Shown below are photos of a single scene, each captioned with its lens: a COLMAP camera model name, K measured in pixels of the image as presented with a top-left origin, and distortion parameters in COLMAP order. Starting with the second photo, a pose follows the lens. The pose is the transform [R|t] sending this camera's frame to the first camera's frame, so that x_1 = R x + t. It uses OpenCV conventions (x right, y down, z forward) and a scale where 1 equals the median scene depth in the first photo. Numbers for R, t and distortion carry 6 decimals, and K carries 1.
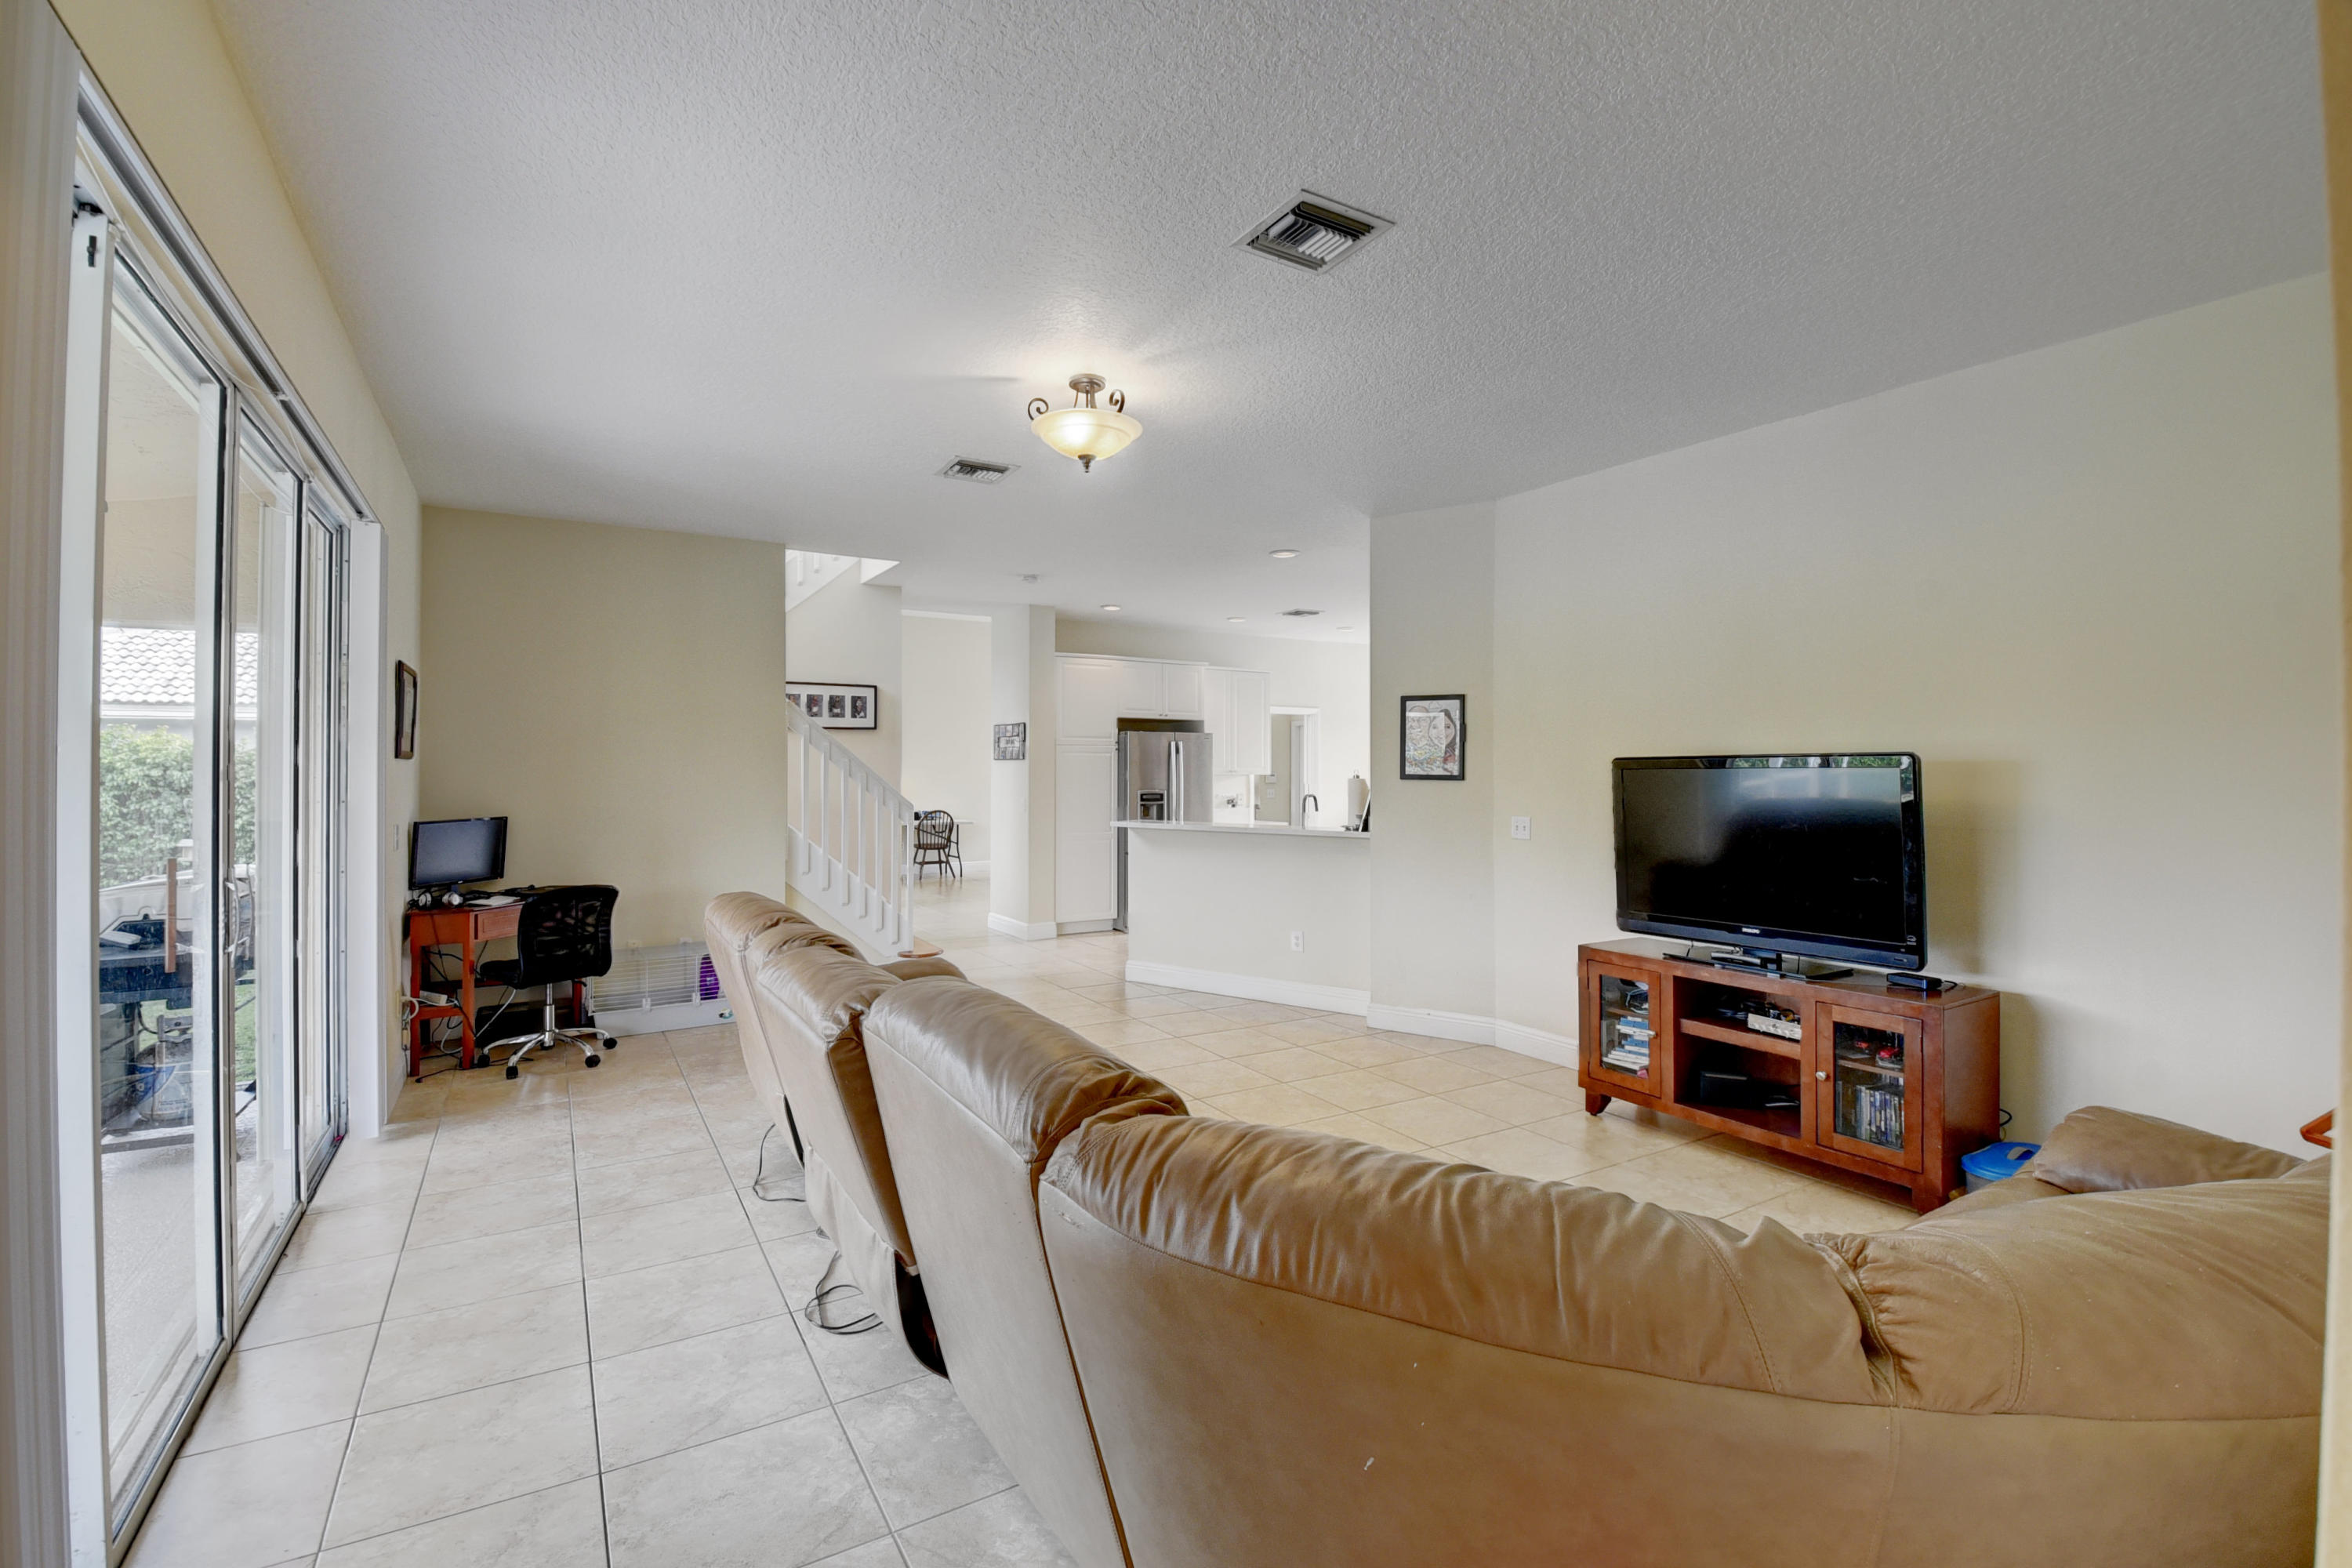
lens RADIAL K [[1040.0, 0, 1155.0], [0, 1040.0, 753.7], [0, 0, 1]] dist [0.000012, -0.024889]
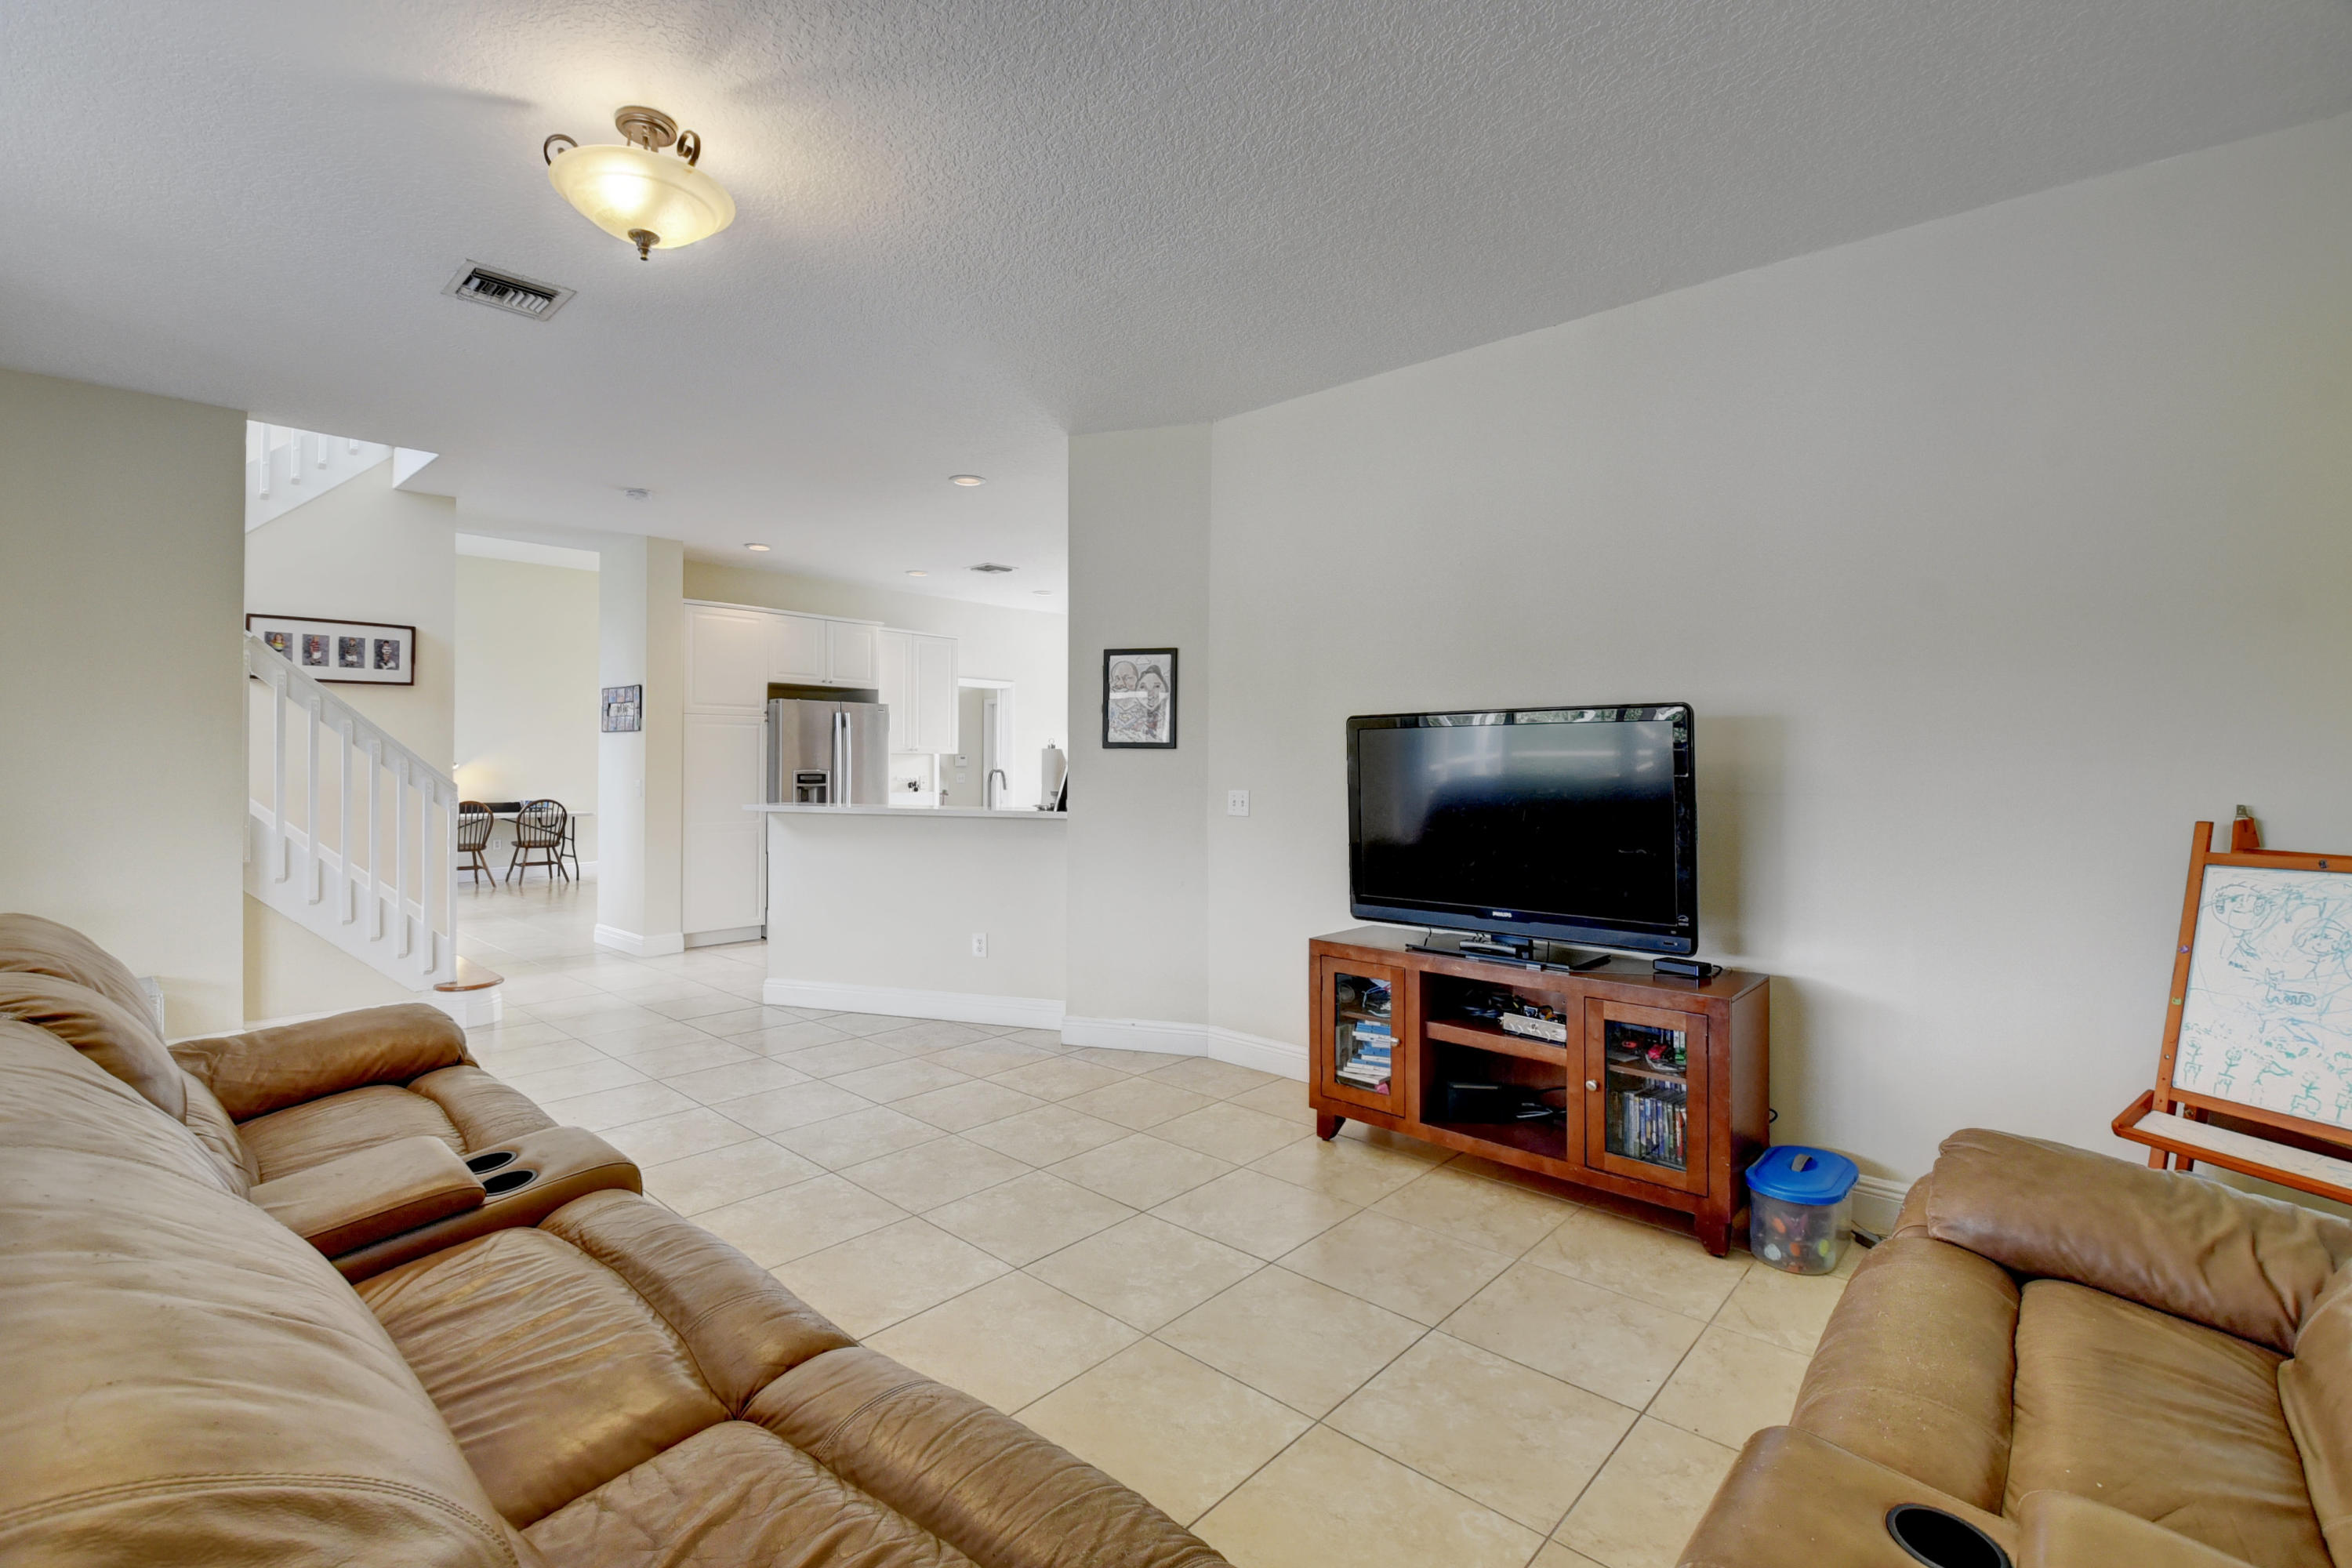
lens RADIAL K [[1036.6, 0, 1165.0], [0, 1036.6, 764.6], [0, 0, 1]] dist [0.016804, -0.025902]
pose [[0.956701, 0.002368, 0.291063, 0.052628], [-0.007128, 0.999858, 0.015293, 0.032404], [-0.290985, -0.016706, 0.956582, 0.239004]]
